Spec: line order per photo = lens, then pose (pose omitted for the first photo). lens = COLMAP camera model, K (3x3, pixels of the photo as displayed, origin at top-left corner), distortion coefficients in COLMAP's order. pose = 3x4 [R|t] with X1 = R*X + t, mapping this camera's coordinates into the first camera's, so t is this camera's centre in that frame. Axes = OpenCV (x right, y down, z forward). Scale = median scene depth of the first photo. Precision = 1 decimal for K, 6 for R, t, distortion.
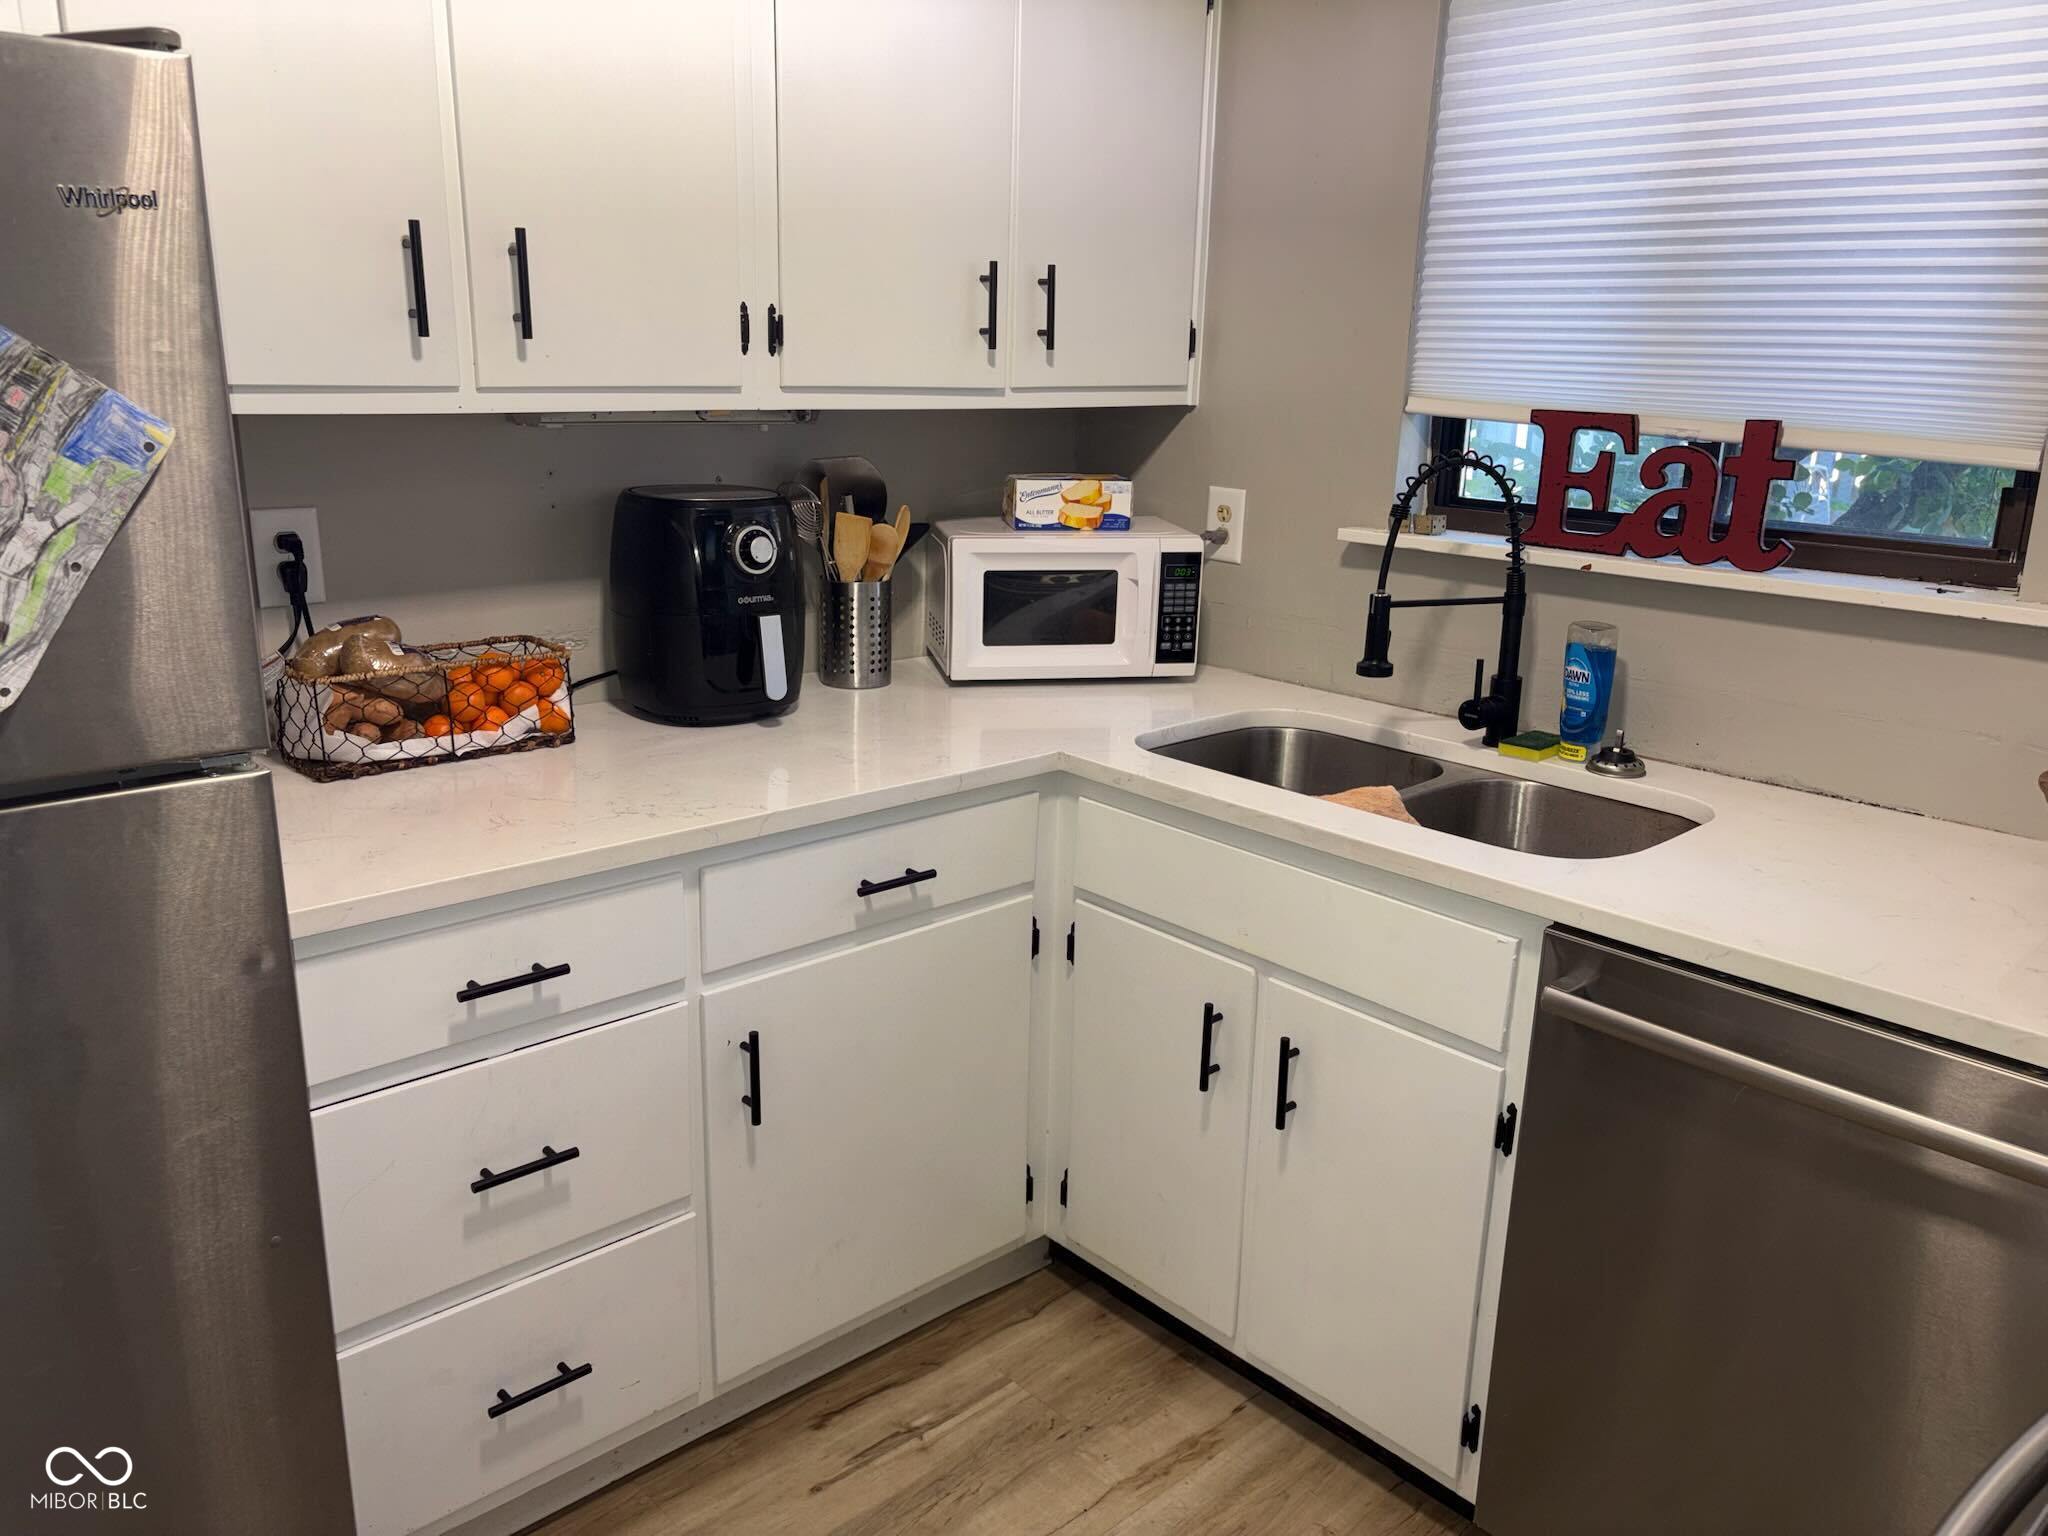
lens RADIAL K [[1550.5, 0, 1017.0], [0, 1550.5, 781.6], [0, 0, 1]] dist [0.051258, -0.070443]
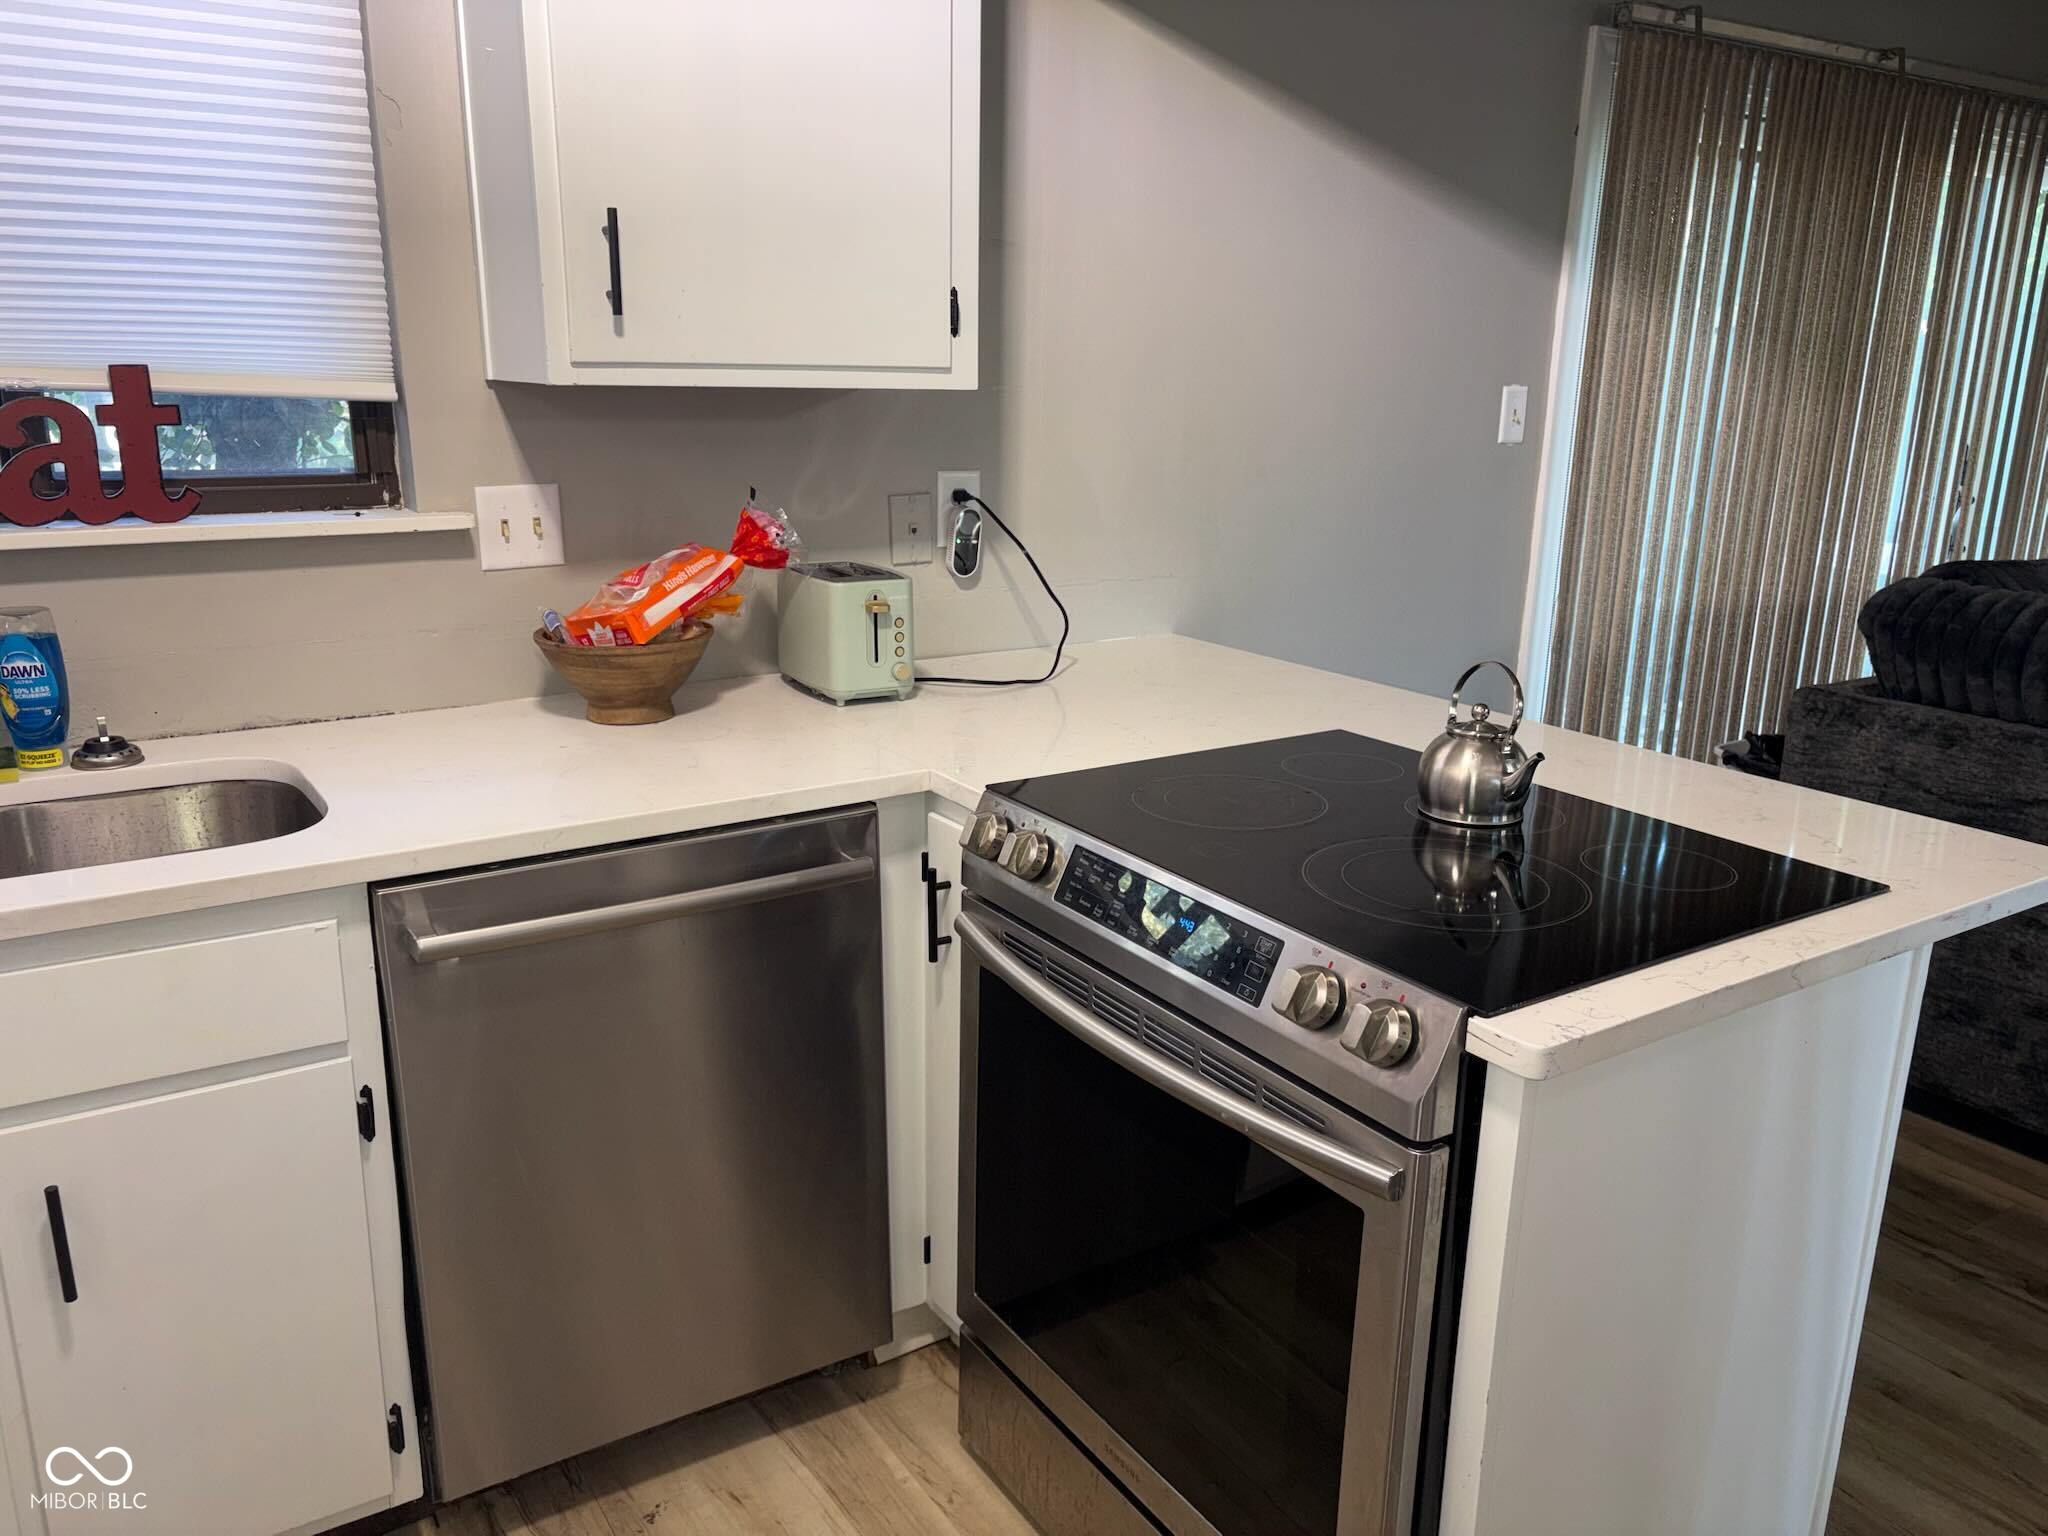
lens RADIAL K [[1555.7, 0, 1068.9], [0, 1555.7, 791.0], [0, 0, 1]] dist [0.033882, -0.044034]
pose [[0.125644, -0.287166, 0.949605, -0.389990], [0.247403, 0.936018, 0.250323, -0.076956], [-0.960732, 0.203483, 0.188651, 0.292442]]
